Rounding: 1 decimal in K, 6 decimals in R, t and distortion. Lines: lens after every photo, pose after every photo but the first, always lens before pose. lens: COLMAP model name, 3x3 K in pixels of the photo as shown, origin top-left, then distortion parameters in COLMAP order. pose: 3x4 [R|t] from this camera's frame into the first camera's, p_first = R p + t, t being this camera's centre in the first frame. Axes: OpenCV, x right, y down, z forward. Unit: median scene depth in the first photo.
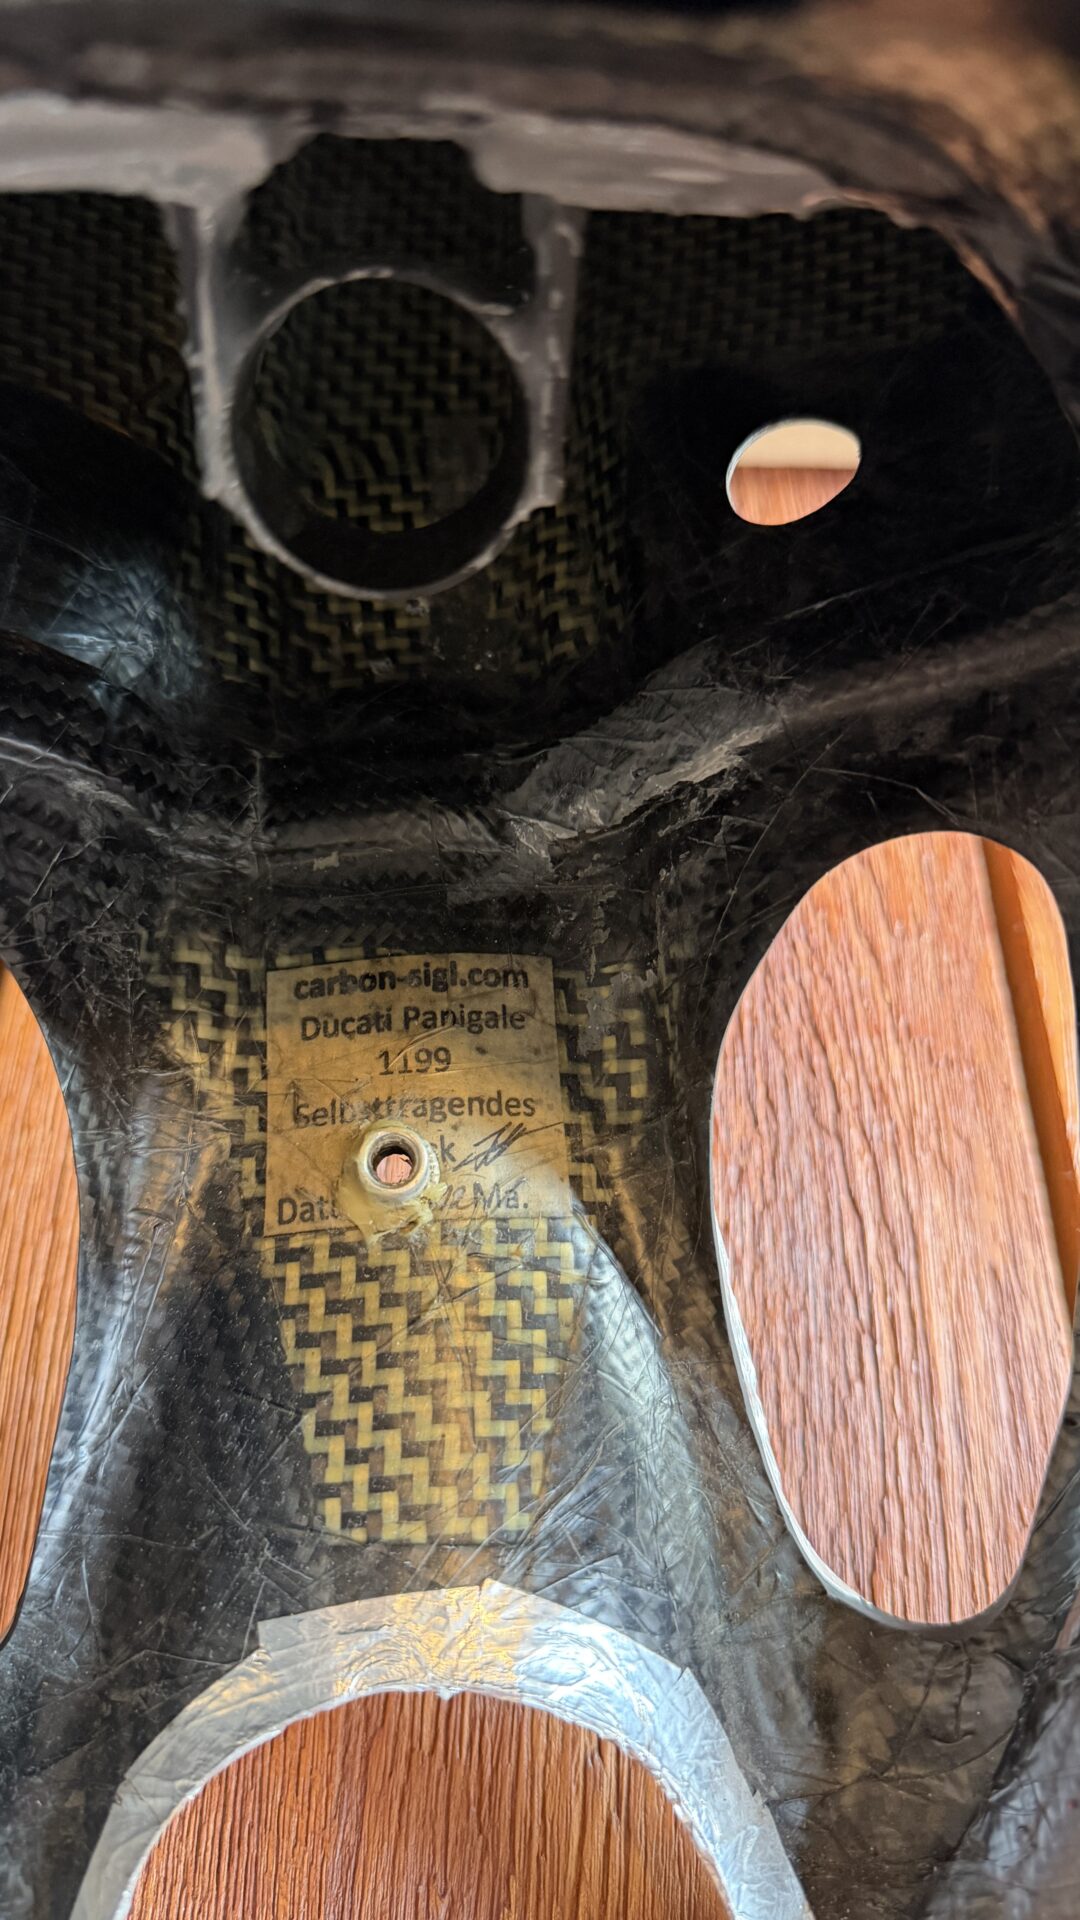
lens RADIAL K [[1338.3, 0, 540.0], [0, 1338.3, 960.0], [0, 0, 1]] dist [-0.007034, -0.001094]
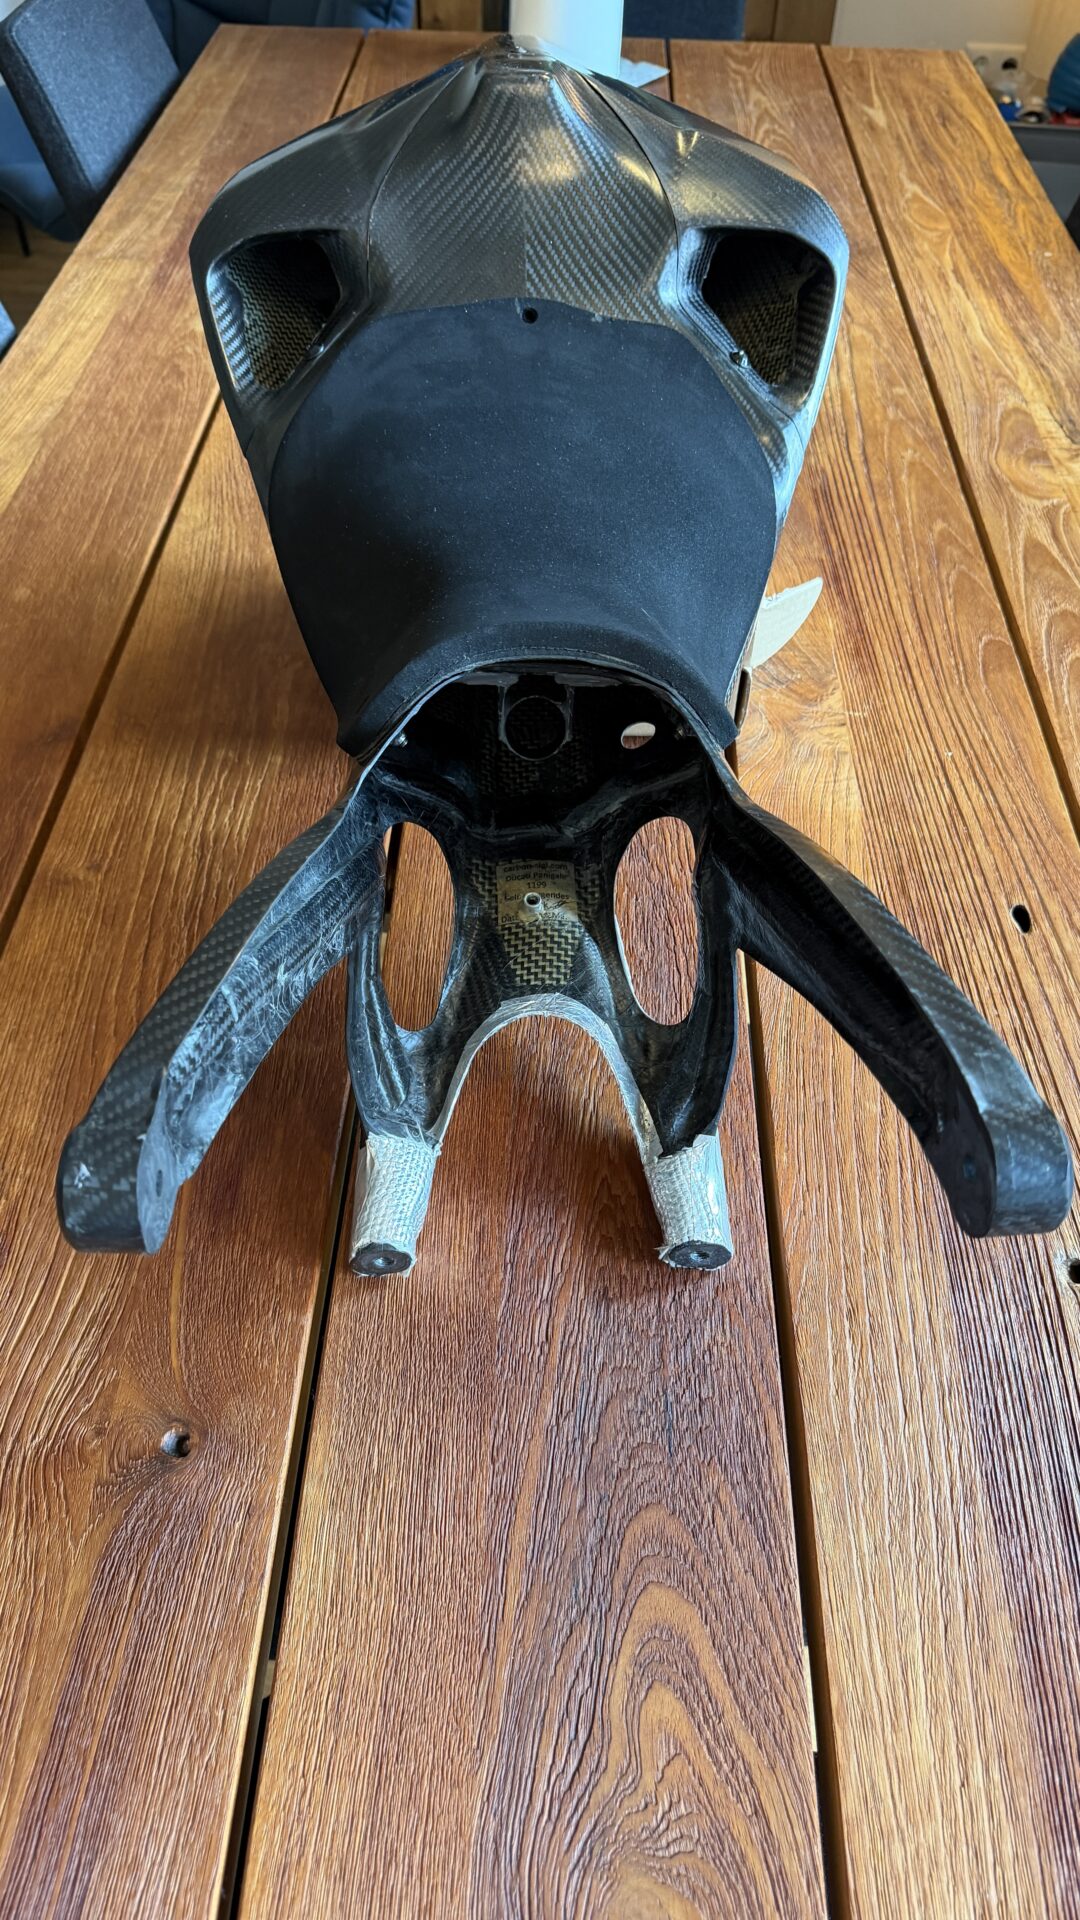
lens RADIAL K [[1338.3, 0, 540.0], [0, 1338.3, 960.0], [0, 0, 1]] dist [-0.007034, -0.001094]
pose [[0.998938, -0.005431, -0.045754, 0.085817], [-0.003765, 0.980088, -0.198526, 1.020388], [0.045921, 0.198488, 0.979027, -2.619369]]
